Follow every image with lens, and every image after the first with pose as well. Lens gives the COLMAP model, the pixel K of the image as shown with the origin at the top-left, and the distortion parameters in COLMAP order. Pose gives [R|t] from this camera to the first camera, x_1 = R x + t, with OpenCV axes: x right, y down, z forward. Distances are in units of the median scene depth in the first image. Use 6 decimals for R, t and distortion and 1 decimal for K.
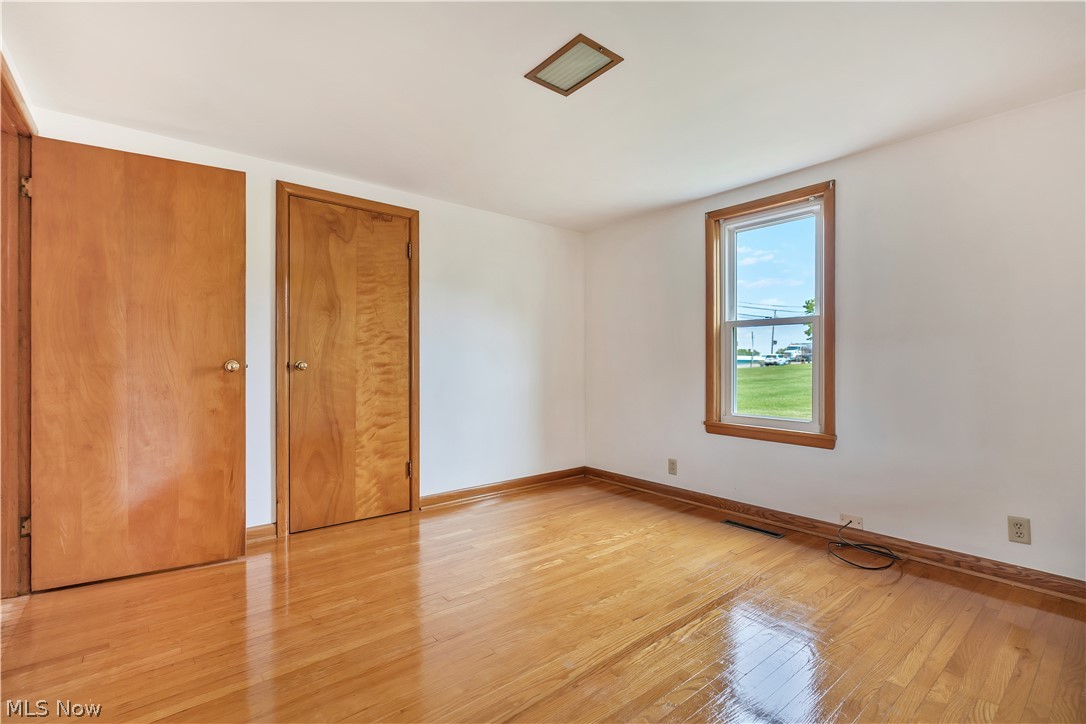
lens RADIAL K [[492.3, 0, 541.3], [0, 492.3, 366.8], [0, 0, 1]] dist [-0.002209, 0.001092]
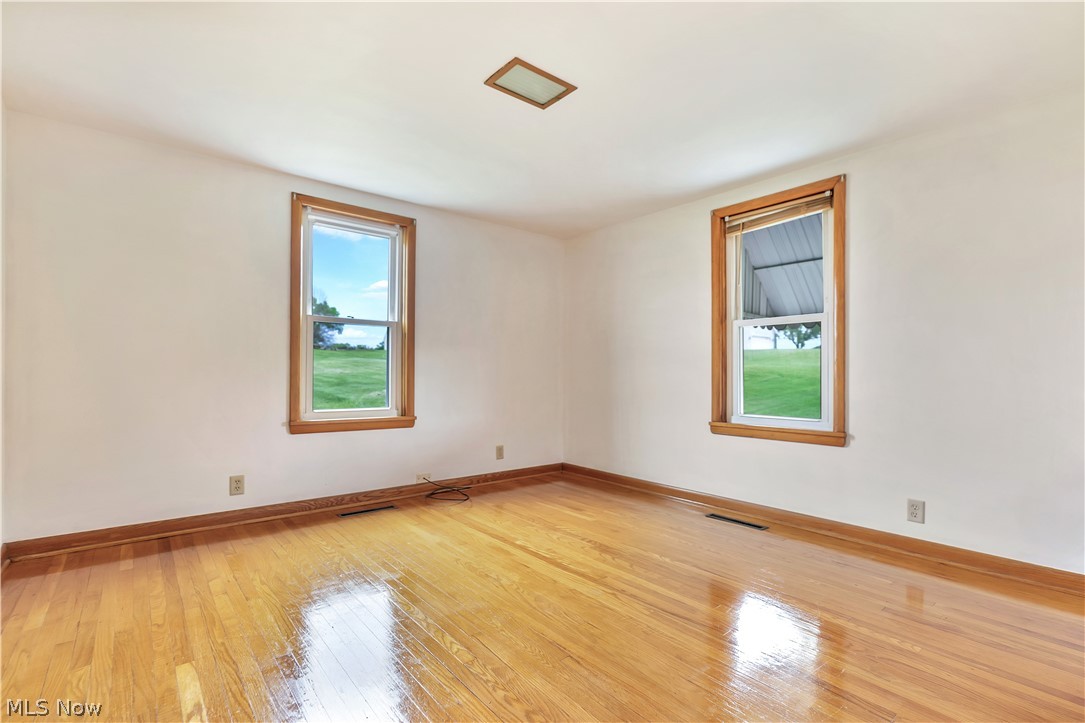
lens RADIAL K [[491.9, 0, 544.6], [0, 491.9, 370.8], [0, 0, 1]] dist [-0.002209, 0.001092]
pose [[0.004827, 0.000211, 0.999988, -0.682306], [-0.002426, 0.999997, -0.000199, 0.019387], [-0.999985, -0.002425, 0.004828, 0.635763]]
